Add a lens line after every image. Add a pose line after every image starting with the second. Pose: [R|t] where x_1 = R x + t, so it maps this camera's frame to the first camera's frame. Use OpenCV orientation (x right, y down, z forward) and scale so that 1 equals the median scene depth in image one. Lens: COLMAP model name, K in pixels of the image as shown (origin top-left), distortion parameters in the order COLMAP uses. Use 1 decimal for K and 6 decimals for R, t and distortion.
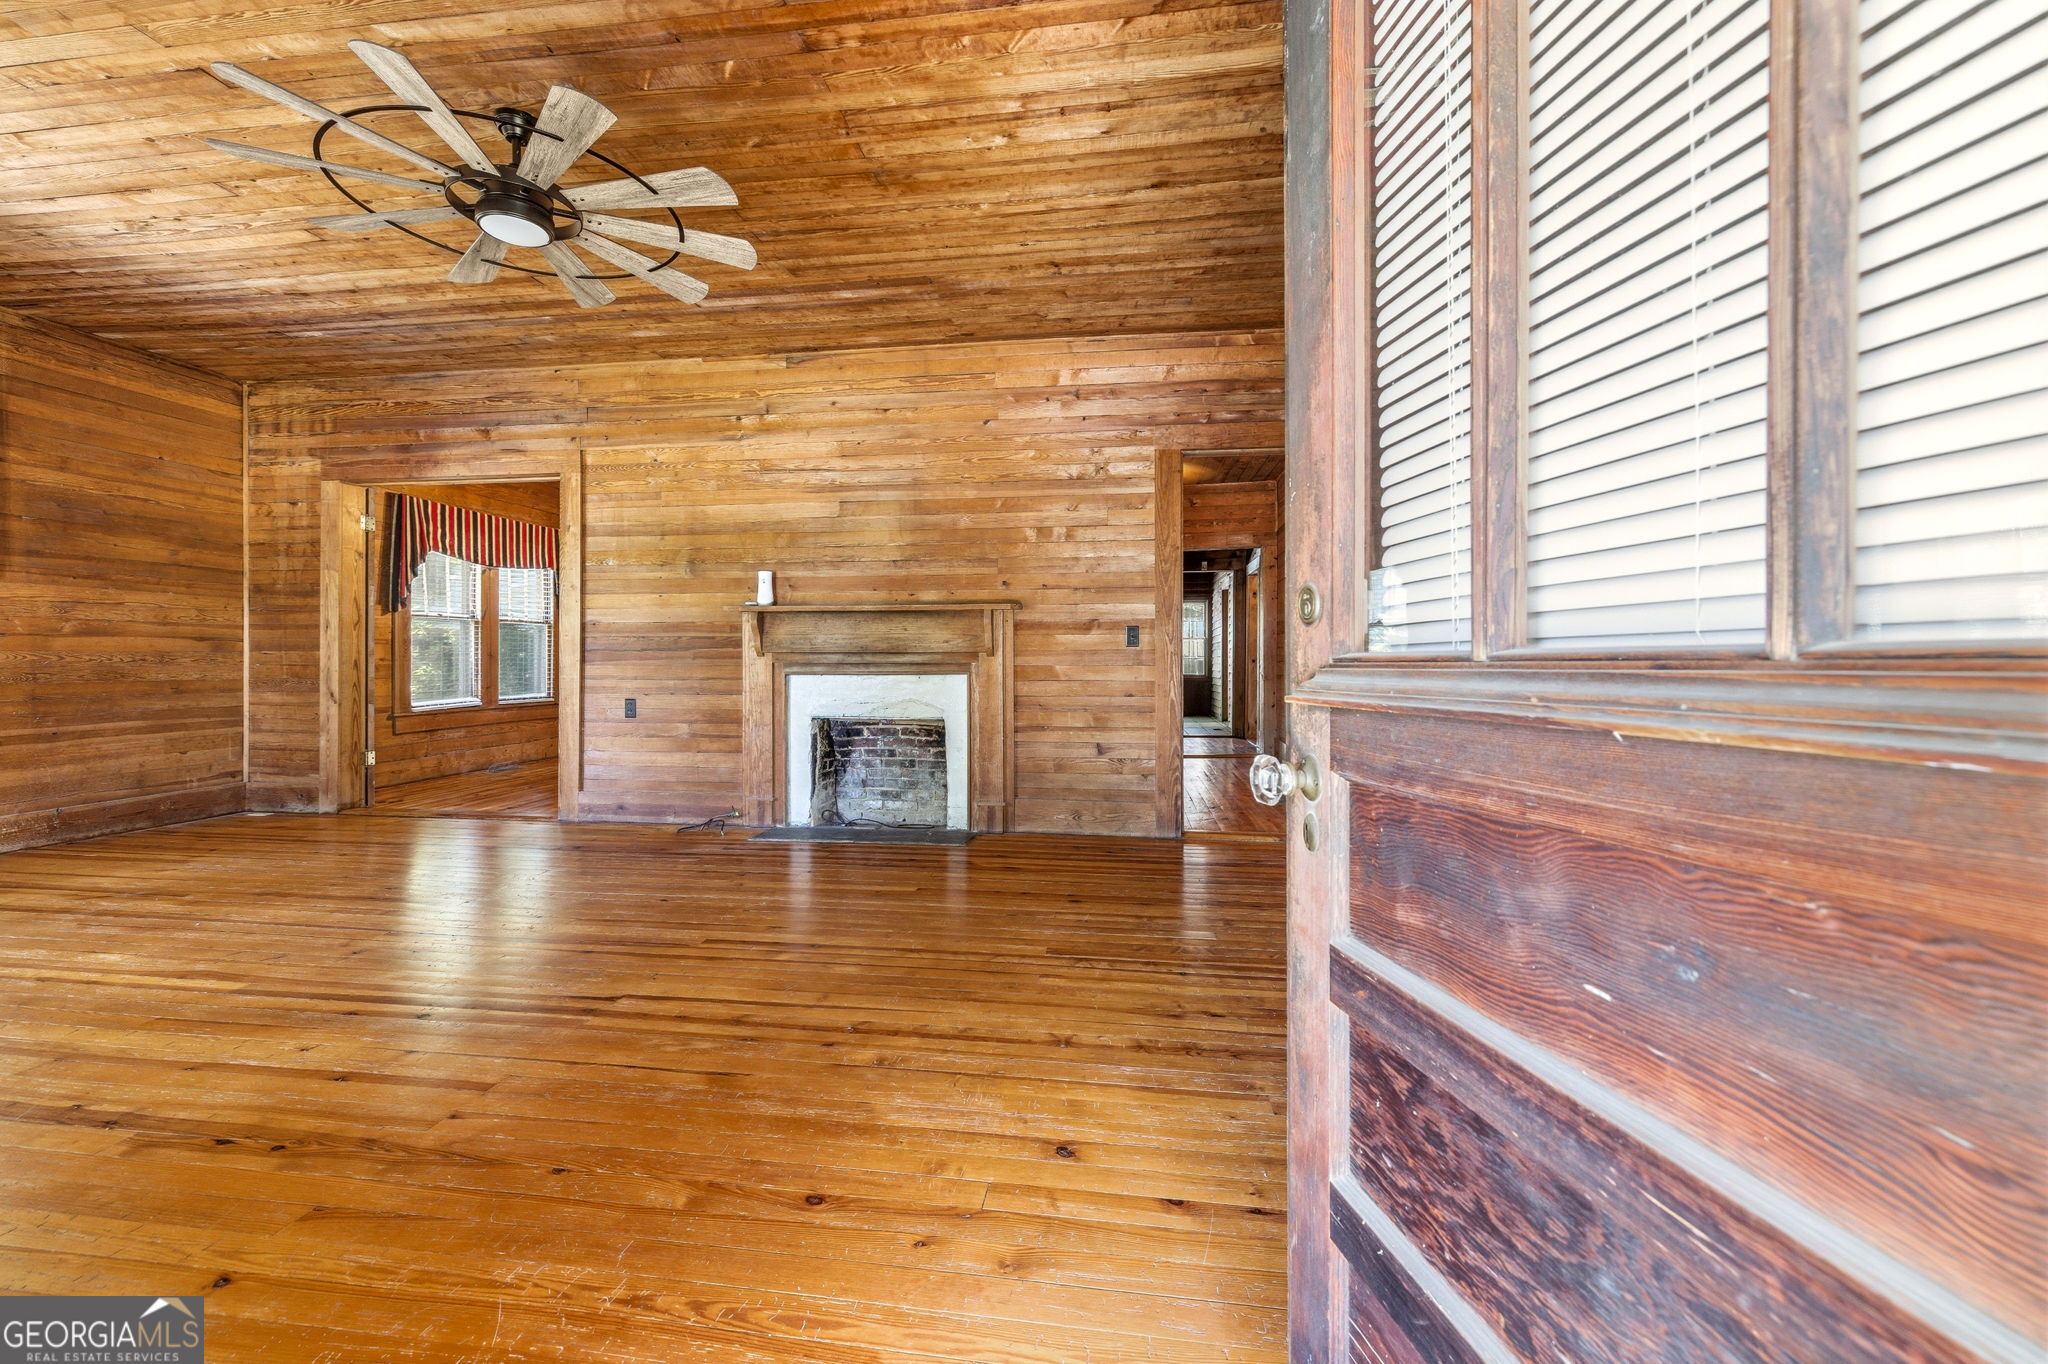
lens RADIAL K [[846.5, 0, 1006.6], [0, 846.5, 662.4], [0, 0, 1]] dist [0.000094, -0.000776]
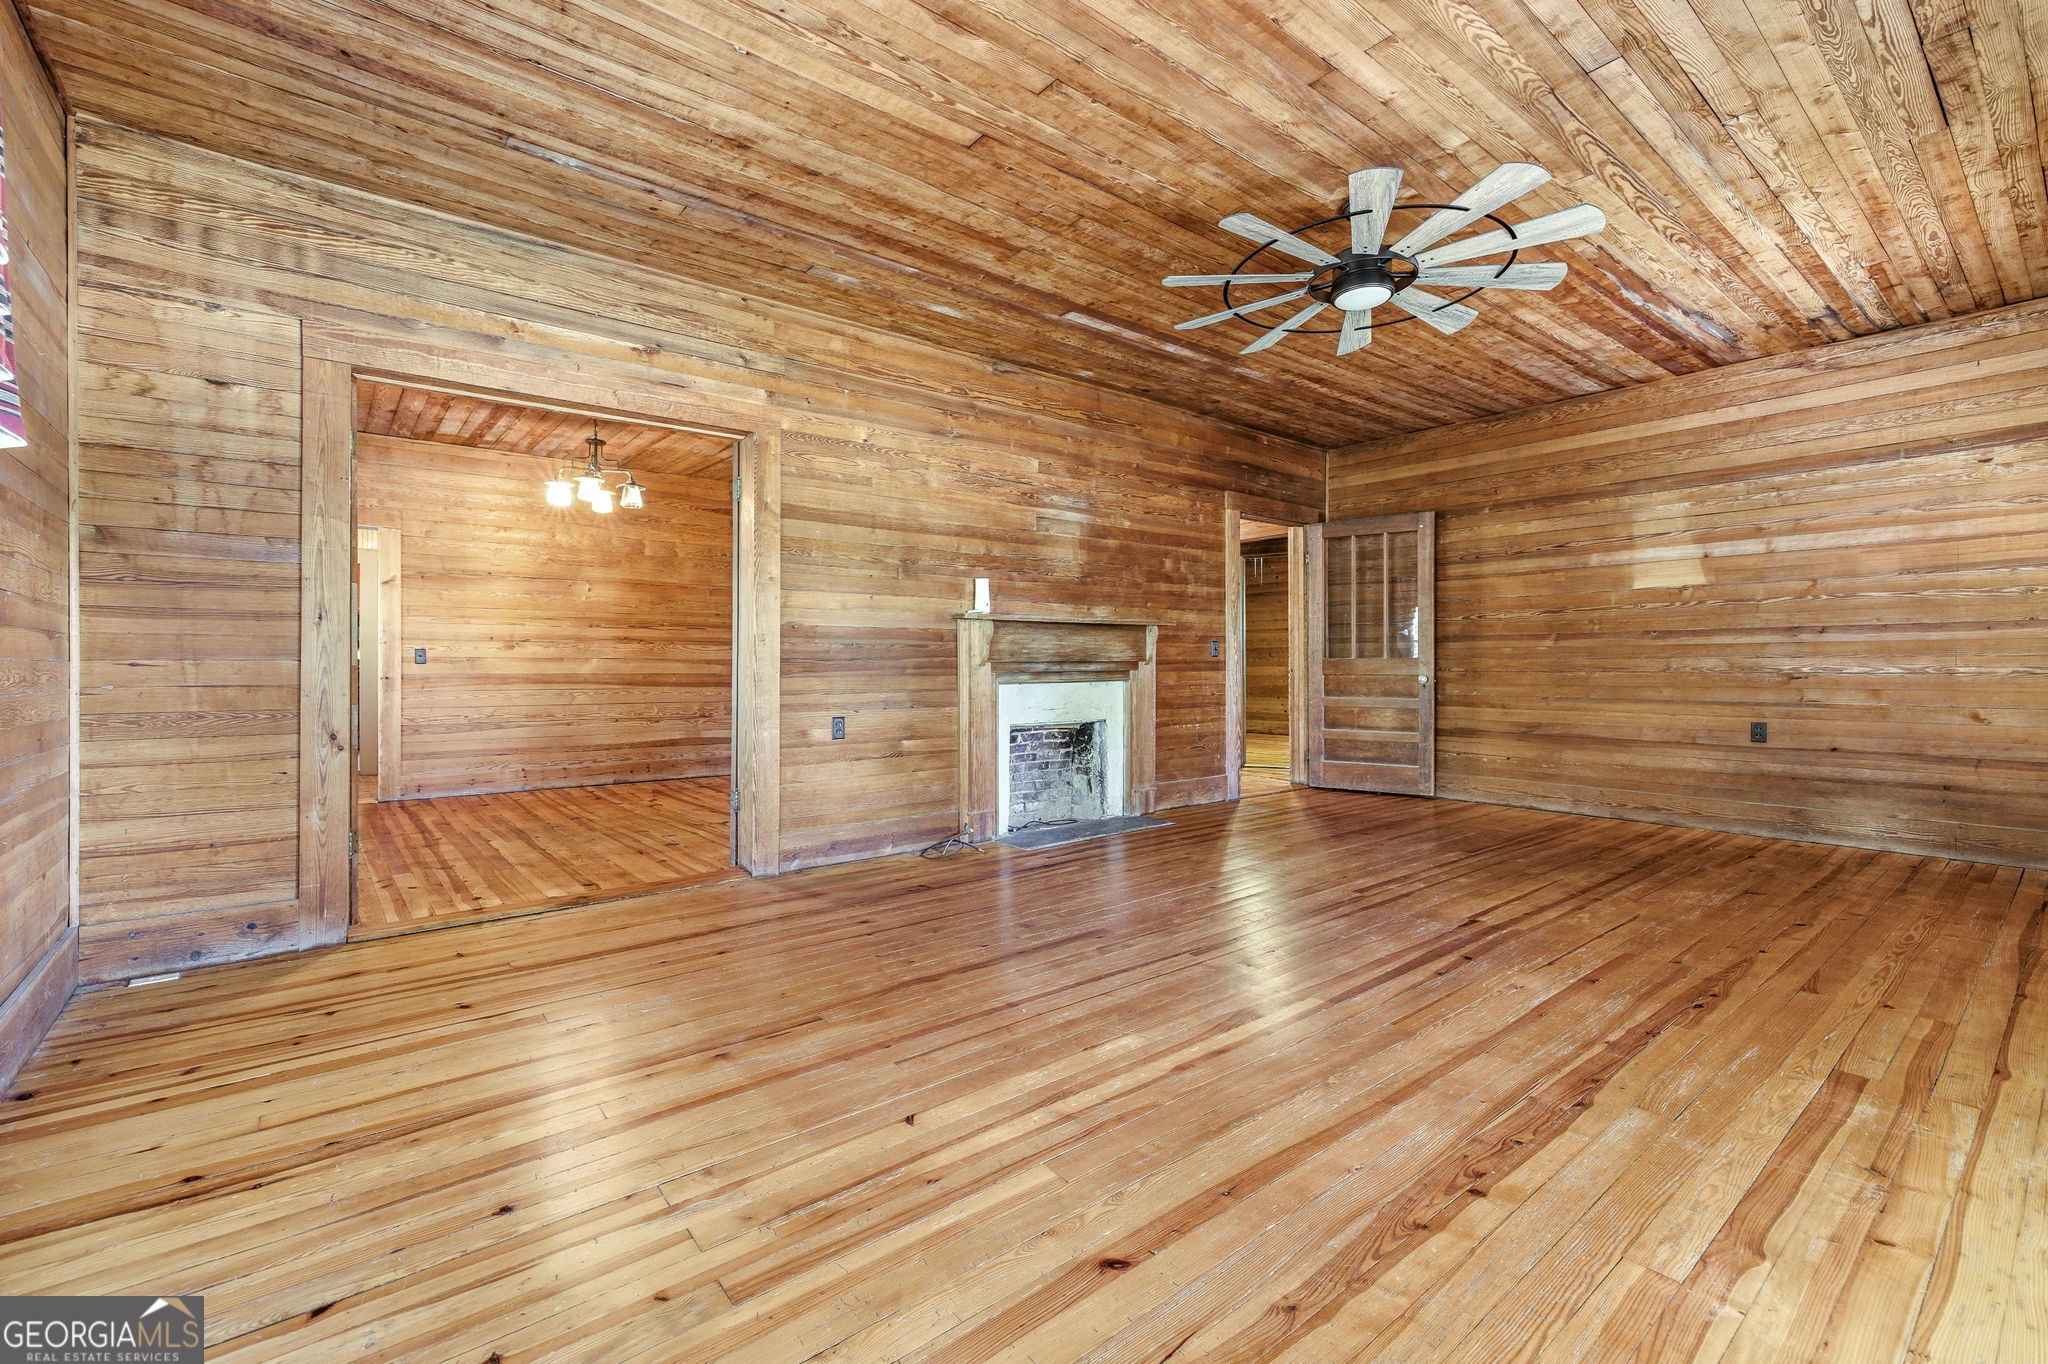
lens RADIAL K [[870.4, 0, 992.6], [0, 870.4, 668.8], [0, 0, 1]] dist [0.003627, -0.000762]
pose [[0.694915, -0.006414, 0.719064, -0.998874], [0.009085, 0.999959, 0.000139, -0.003498], [-0.719035, 0.006436, 0.694944, 0.296932]]
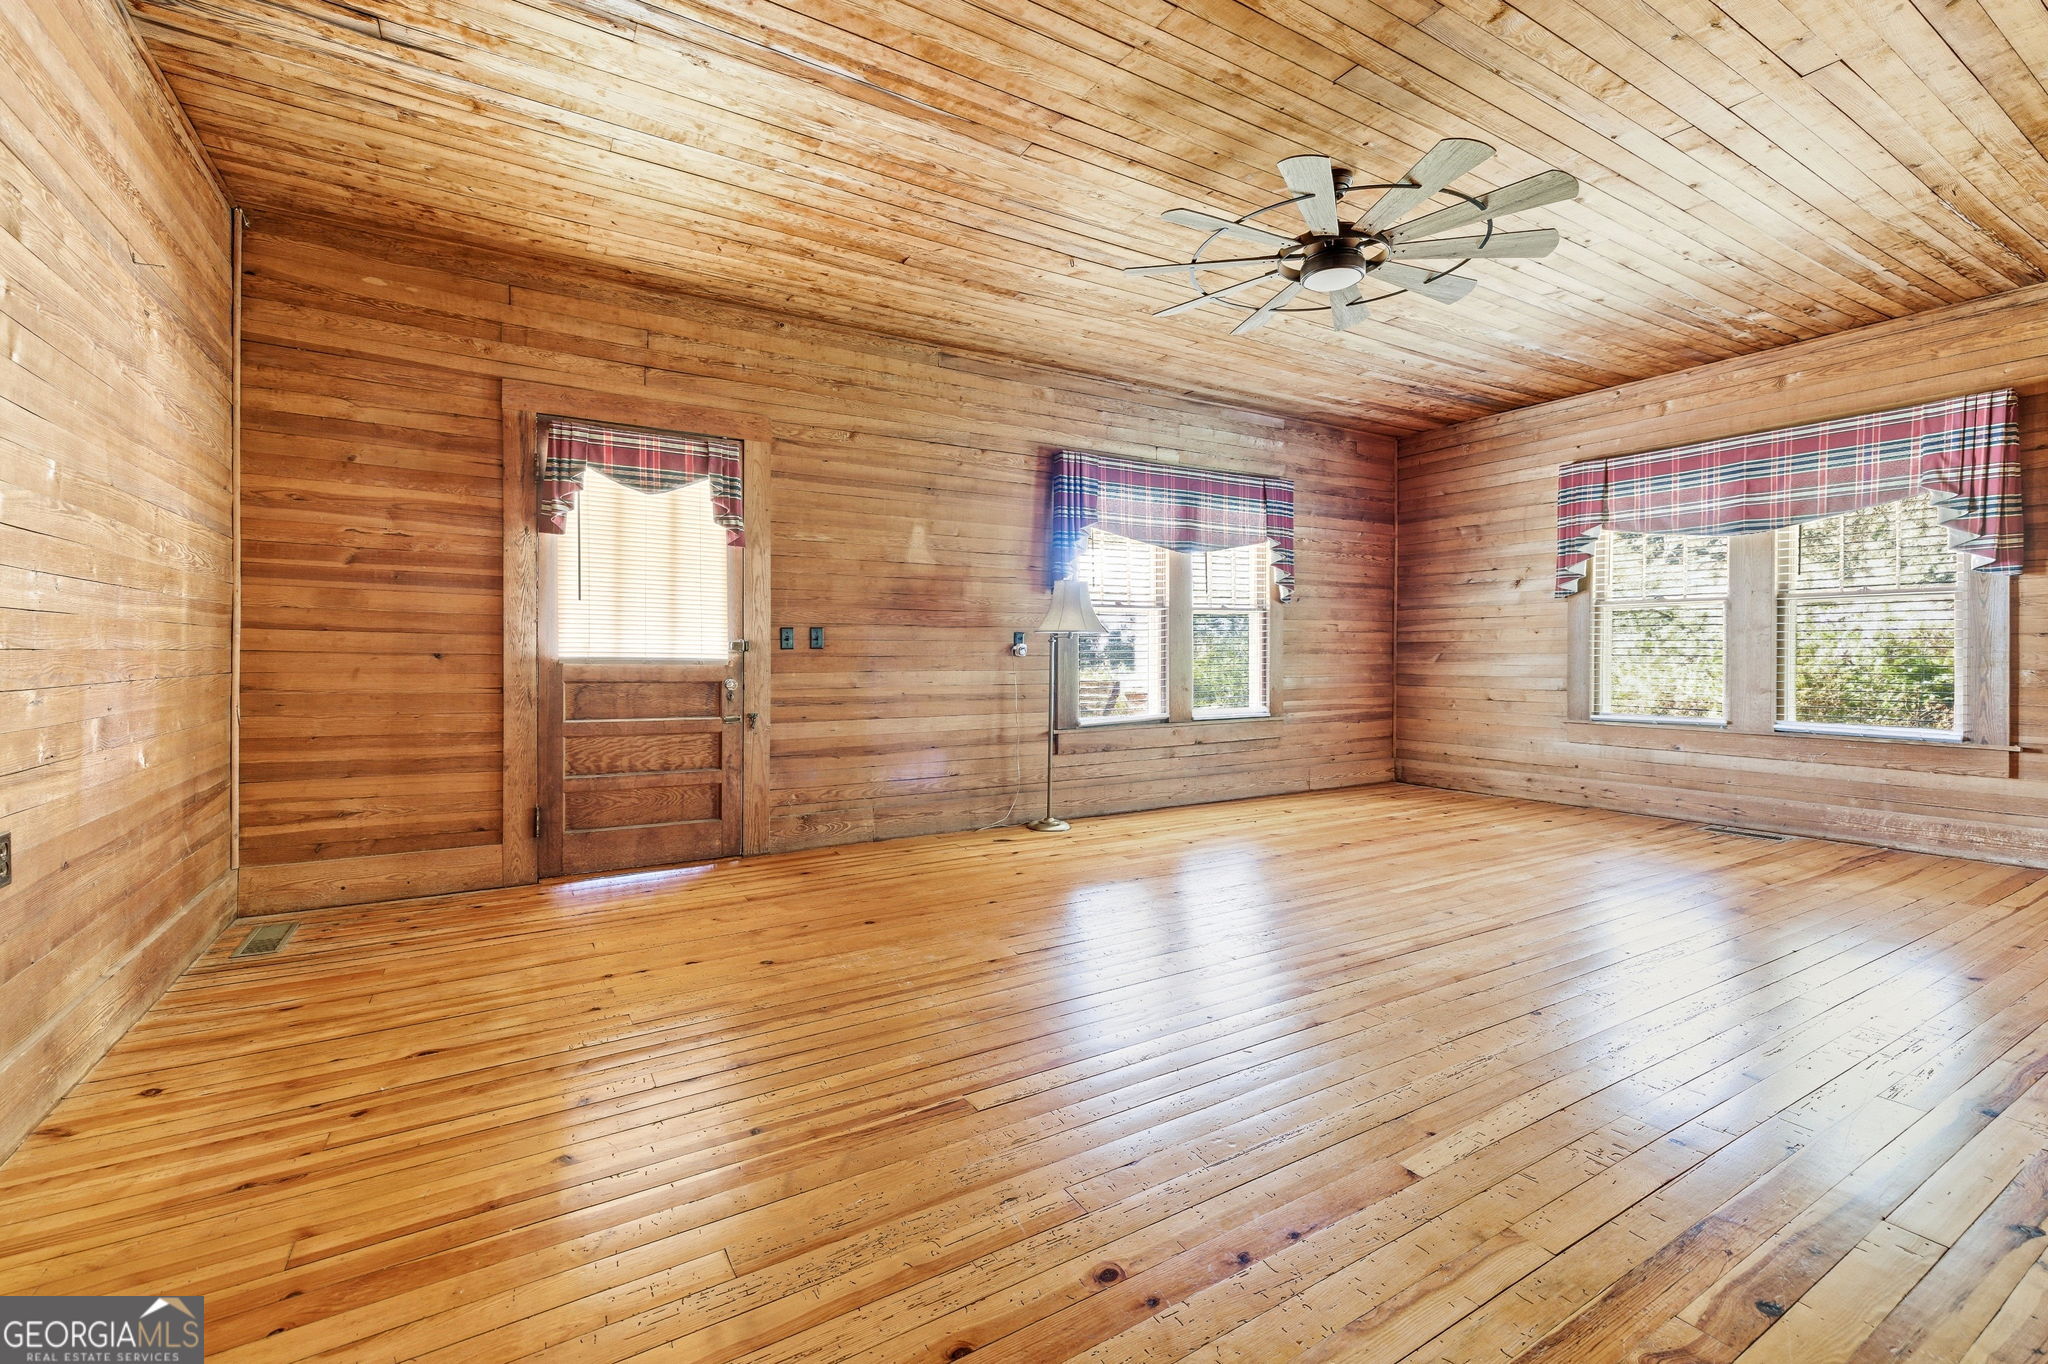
lens RADIAL K [[870.4, 0, 1016.5], [0, 870.4, 657.8], [0, 0, 1]] dist [0.003627, -0.000762]
pose [[-0.781106, 0.001733, -0.624395, 0.259492], [-0.005199, 0.999943, 0.009279, -0.008989], [0.624376, 0.010494, -0.781053, 0.907675]]
